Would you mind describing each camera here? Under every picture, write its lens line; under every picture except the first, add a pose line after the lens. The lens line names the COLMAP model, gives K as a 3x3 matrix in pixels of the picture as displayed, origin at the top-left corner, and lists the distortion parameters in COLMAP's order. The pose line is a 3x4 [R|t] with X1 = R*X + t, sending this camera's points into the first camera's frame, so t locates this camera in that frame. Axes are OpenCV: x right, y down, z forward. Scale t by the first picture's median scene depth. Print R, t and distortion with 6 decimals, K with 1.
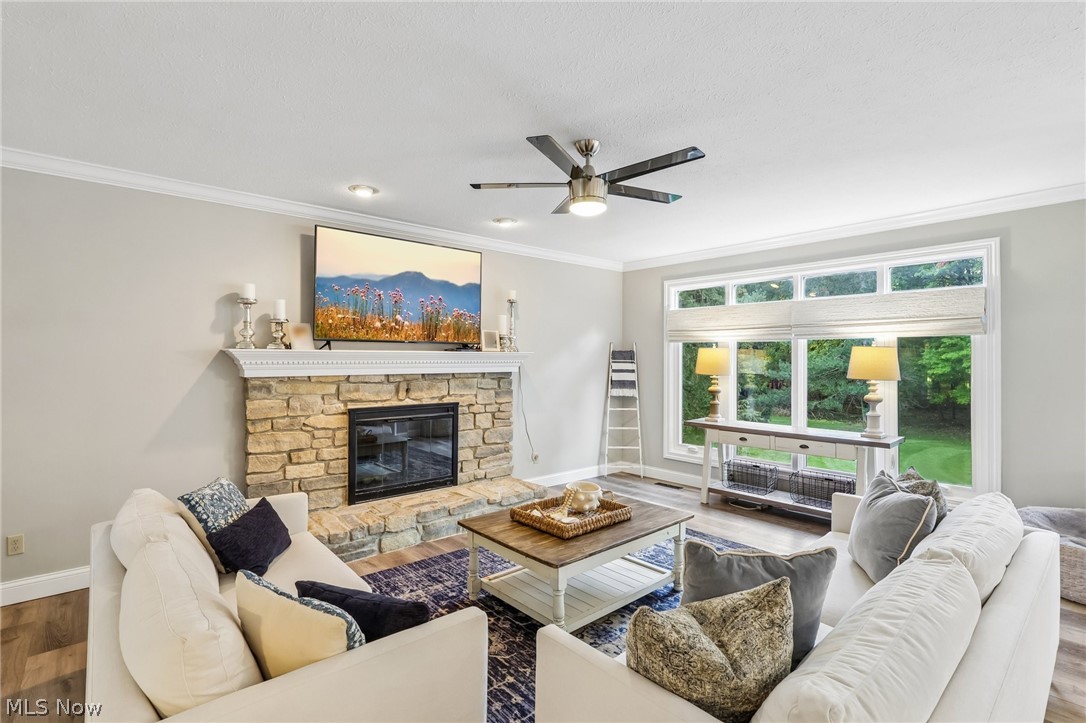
lens RADIAL K [[503.4, 0, 543.2], [0, 503.4, 359.9], [0, 0, 1]] dist [0.001386, 0.000375]
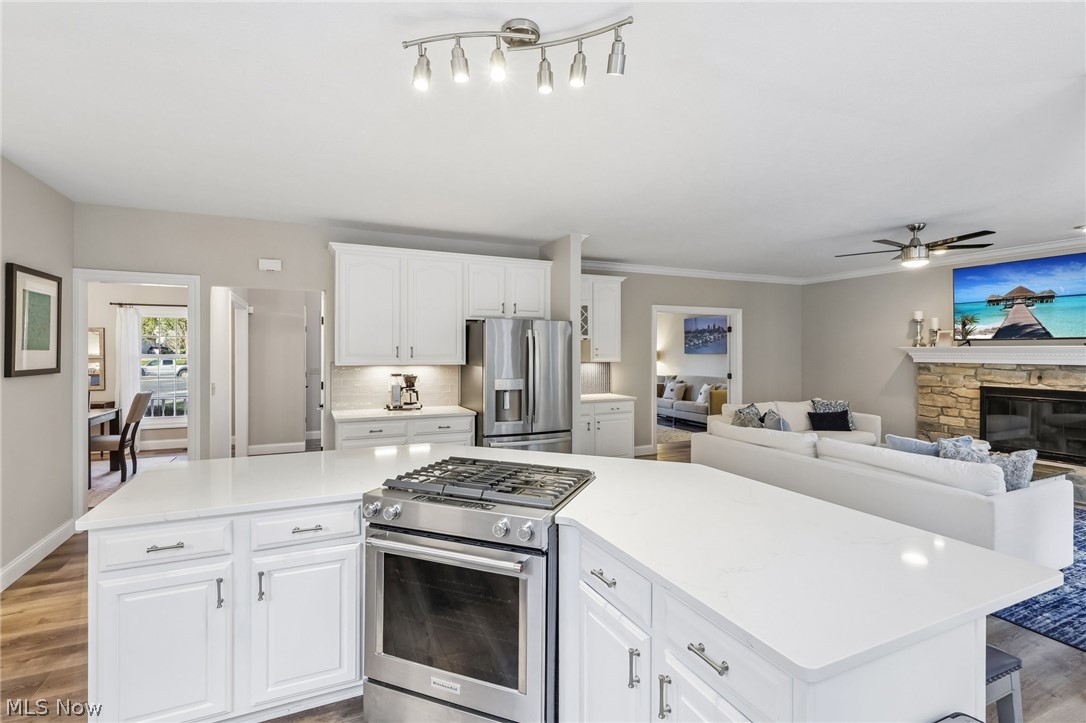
lens RADIAL K [[503.4, 0, 528.8], [0, 503.4, 351.2], [0, 0, 1]] dist [0.001386, 0.000375]
pose [[-0.322303, 0.001406, -0.946635, 1.476813], [0.004219, 0.999991, 0.000048, -0.011075], [0.946627, -0.003978, -0.322306, 0.226269]]
